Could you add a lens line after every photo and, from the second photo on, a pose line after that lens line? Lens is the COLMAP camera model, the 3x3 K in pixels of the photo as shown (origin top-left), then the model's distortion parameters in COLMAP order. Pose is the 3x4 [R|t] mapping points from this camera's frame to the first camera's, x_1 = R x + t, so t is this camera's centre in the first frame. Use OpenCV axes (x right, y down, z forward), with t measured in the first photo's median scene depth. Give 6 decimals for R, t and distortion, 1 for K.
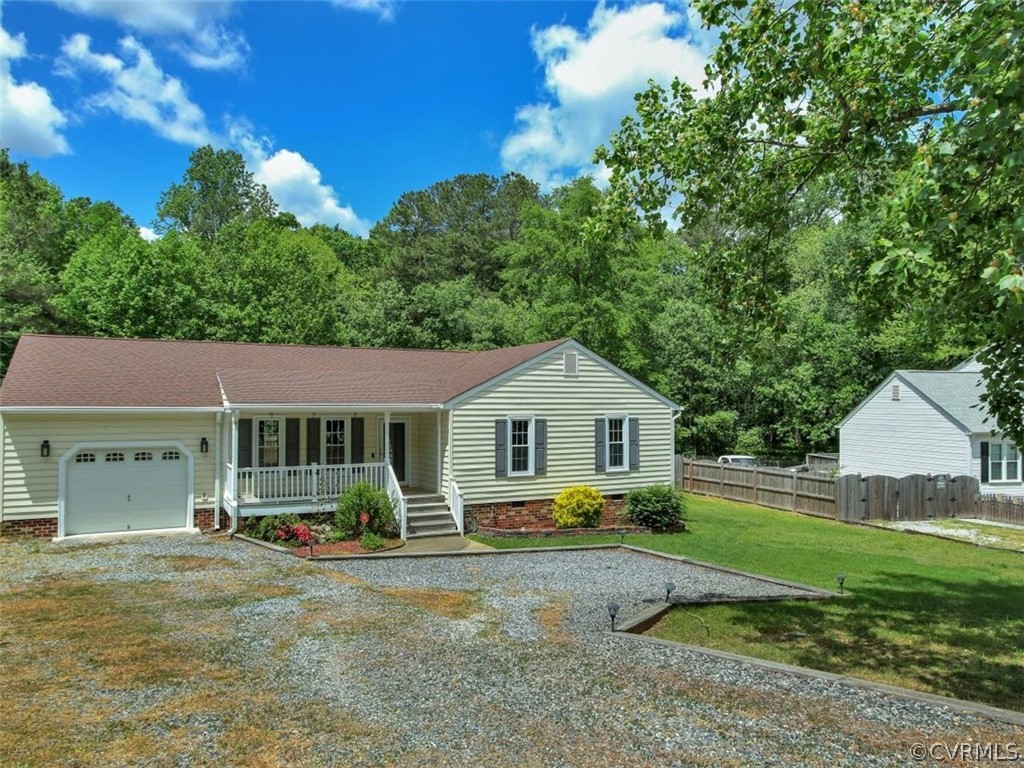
lens RADIAL K [[731.9, 0, 512.0], [0, 731.9, 384.0], [0, 0, 1]] dist [-0.004161, 0.009238]
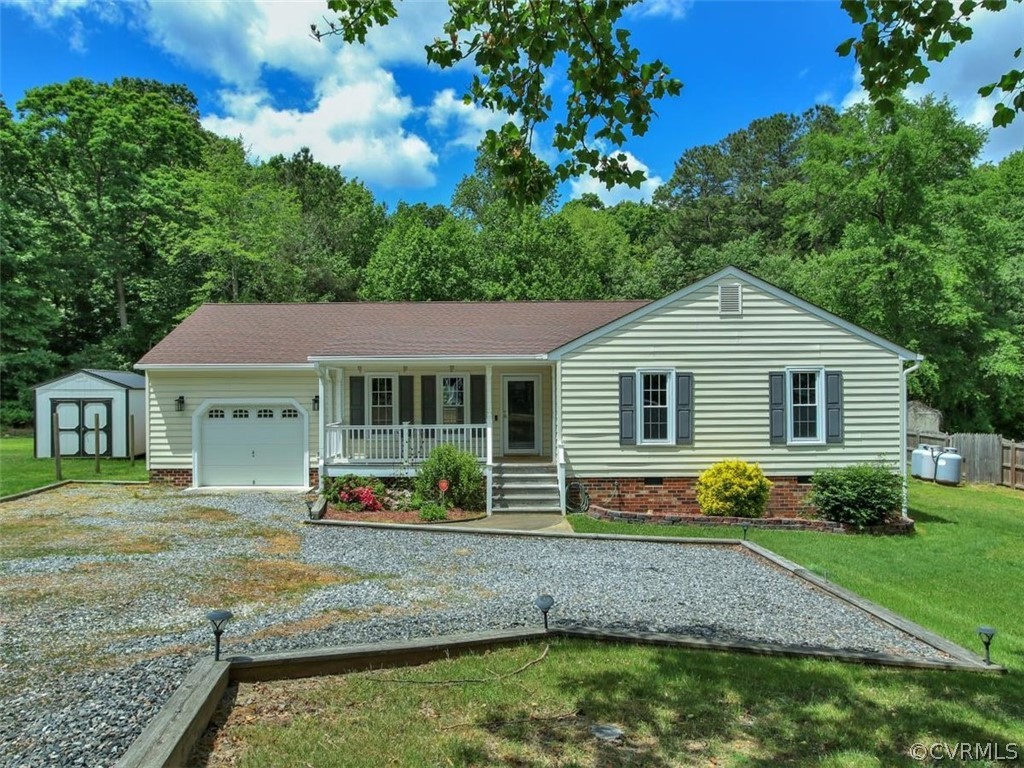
lens RADIAL K [[731.9, 0, 512.0], [0, 731.9, 384.0], [0, 0, 1]] dist [-0.004161, 0.009238]
pose [[0.884281, -0.012863, -0.466777, 0.240711], [0.020762, 0.999715, 0.011783, 0.047741], [0.466493, -0.020111, 0.884297, 0.237385]]
